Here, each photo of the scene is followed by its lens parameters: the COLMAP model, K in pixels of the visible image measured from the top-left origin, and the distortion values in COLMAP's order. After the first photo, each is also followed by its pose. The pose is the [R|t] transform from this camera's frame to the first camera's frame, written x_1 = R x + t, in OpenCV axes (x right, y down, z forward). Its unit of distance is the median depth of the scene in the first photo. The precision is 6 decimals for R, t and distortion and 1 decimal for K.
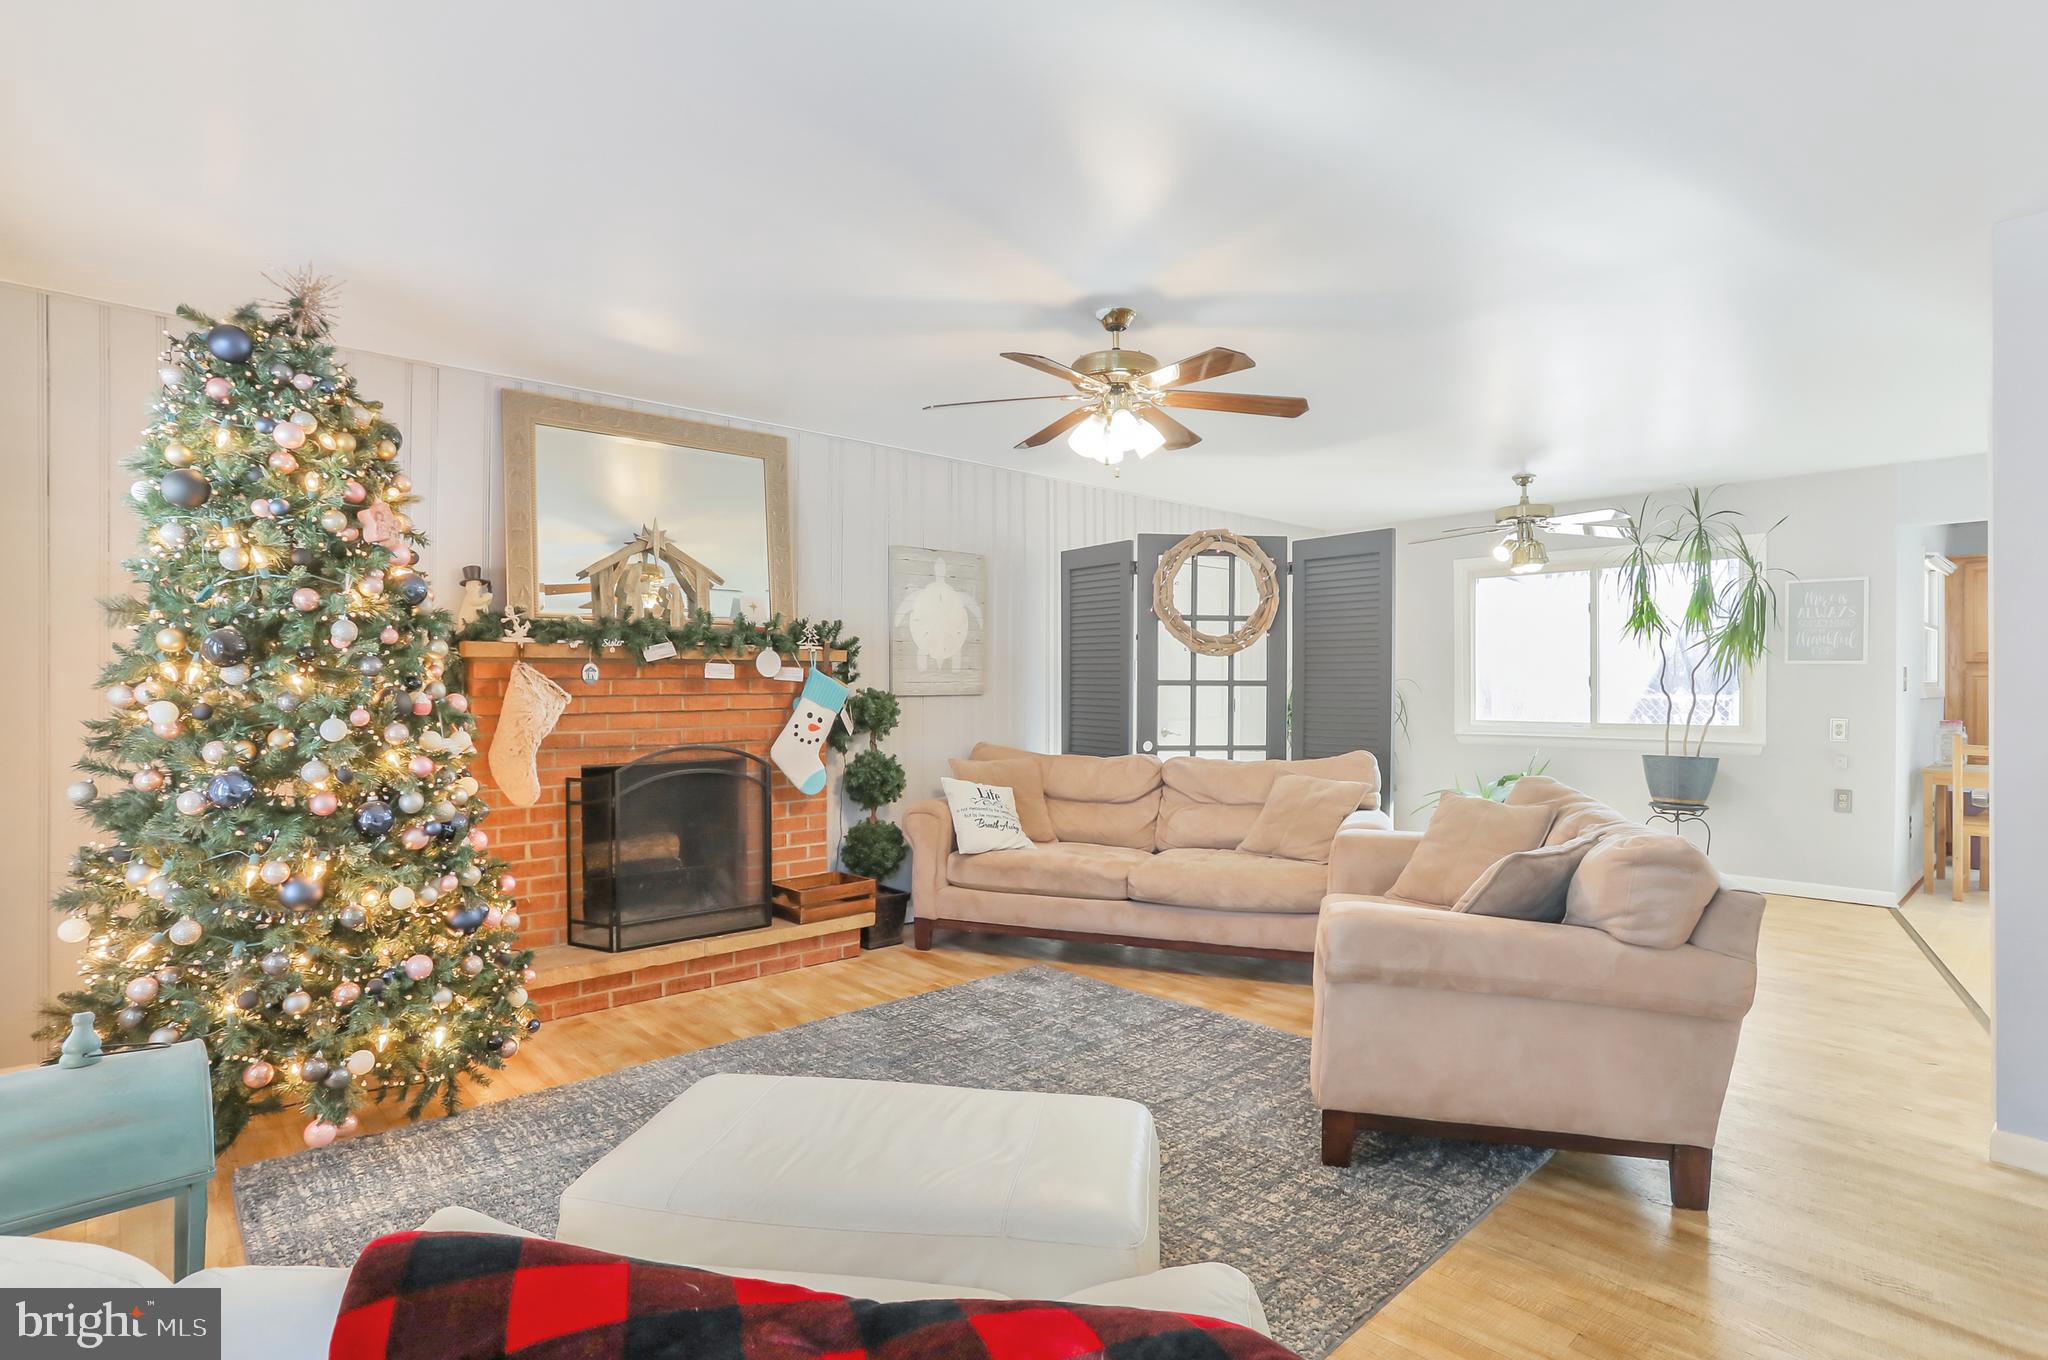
lens RADIAL K [[1026.5, 0, 1024.0], [0, 1026.5, 680.0], [0, 0, 1]] dist [-0.063426, 0.039775]
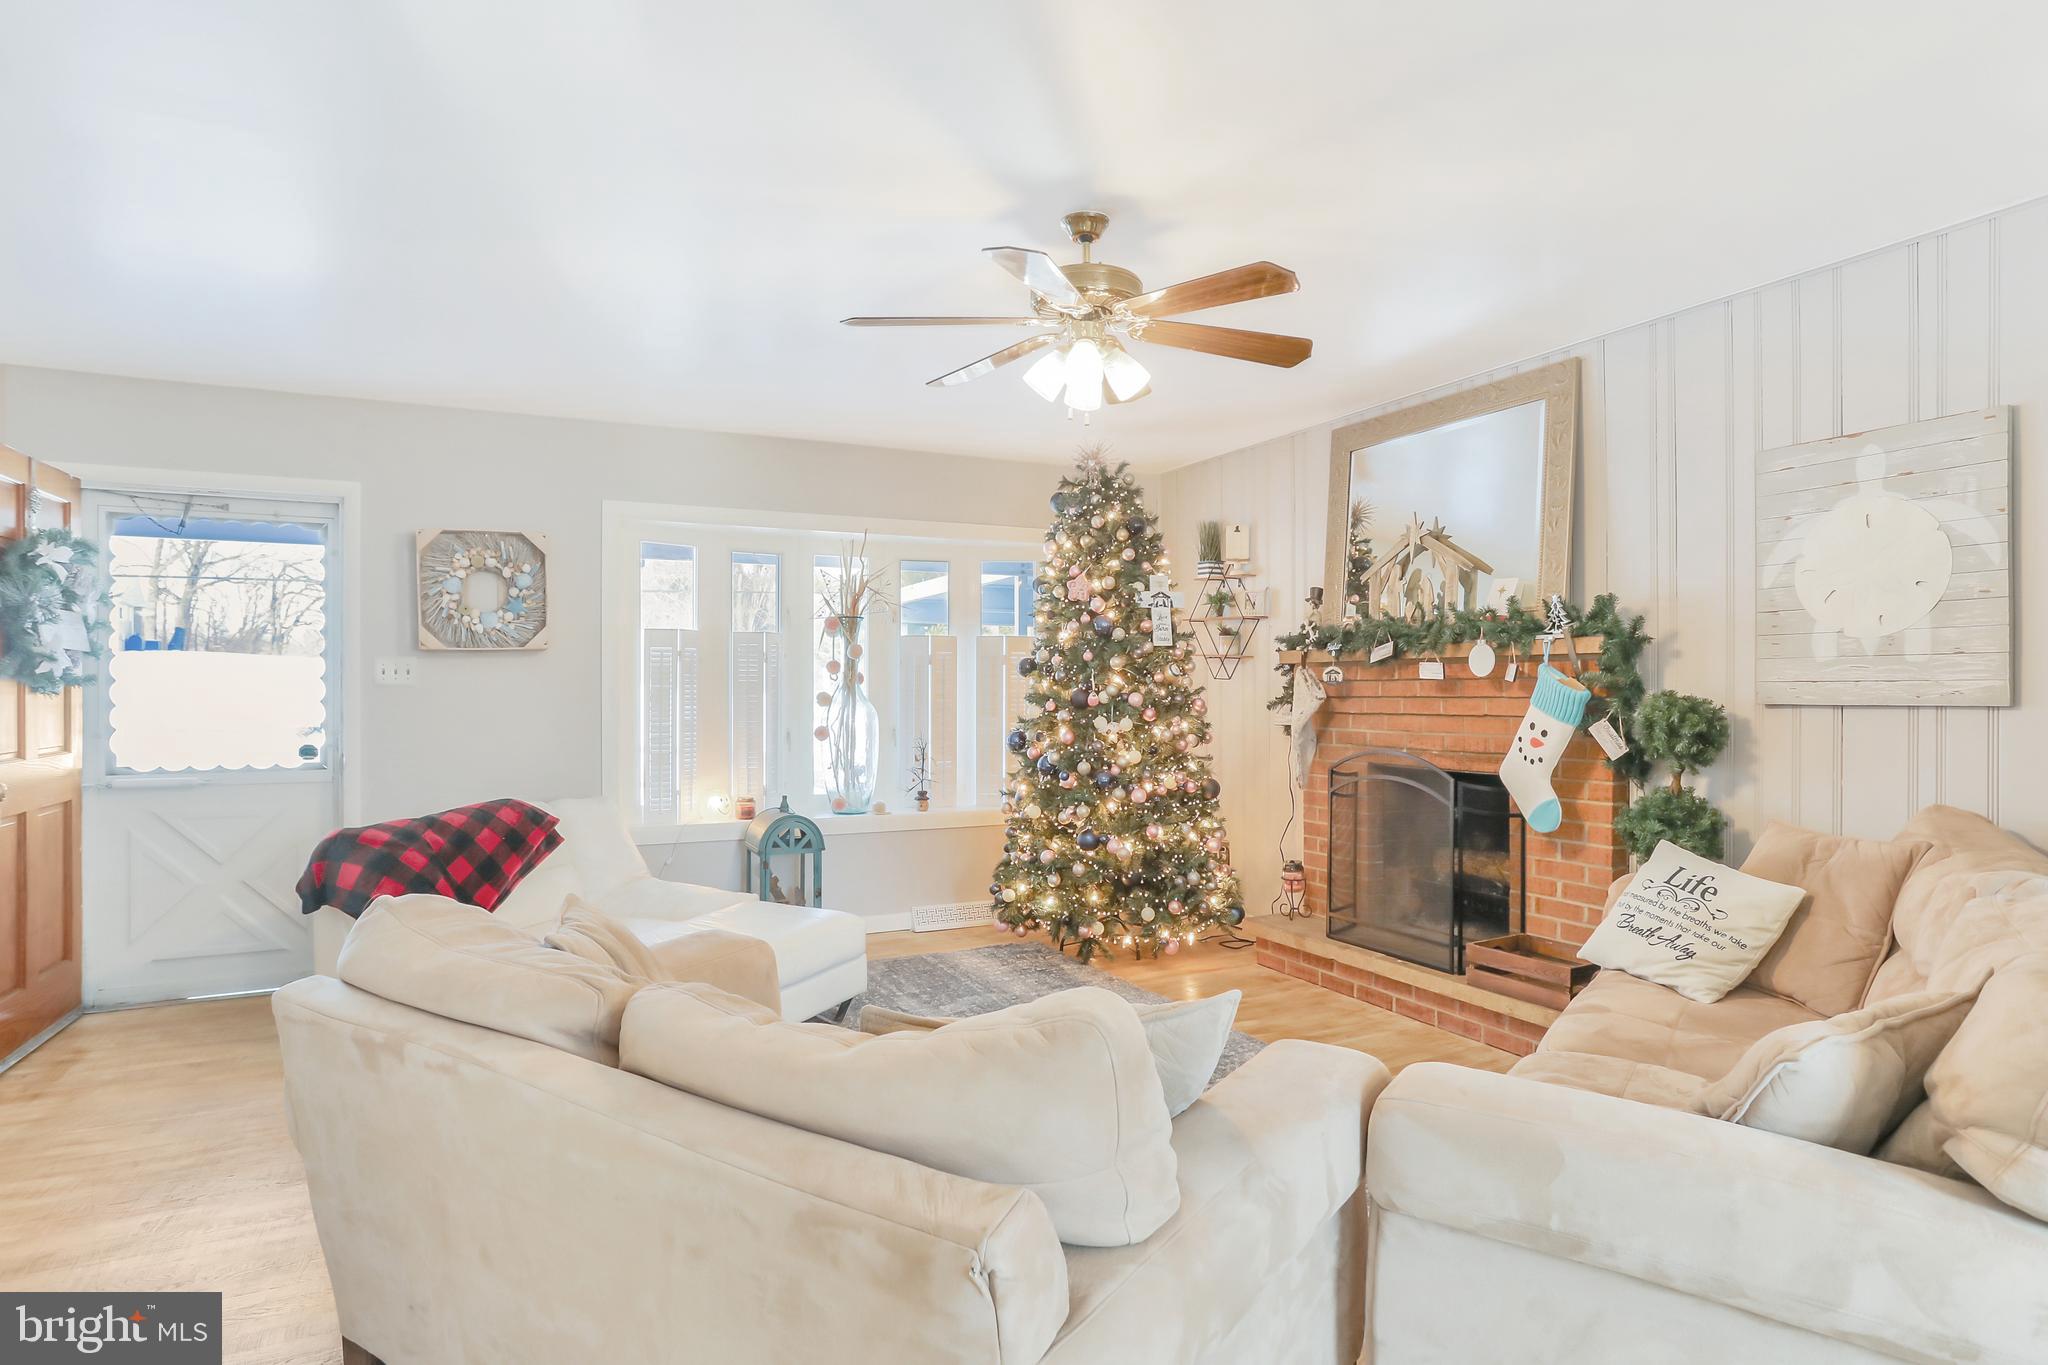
lens RADIAL K [[1090.1, 0, 1048.5], [0, 1090.1, 682.0], [0, 0, 1]] dist [-0.021902, 0.000437]
pose [[-0.267479, -0.003046, -0.963559, 0.670690], [0.005672, 0.999973, -0.004736, 0.003501], [0.963547, -0.006732, -0.267455, 0.881363]]
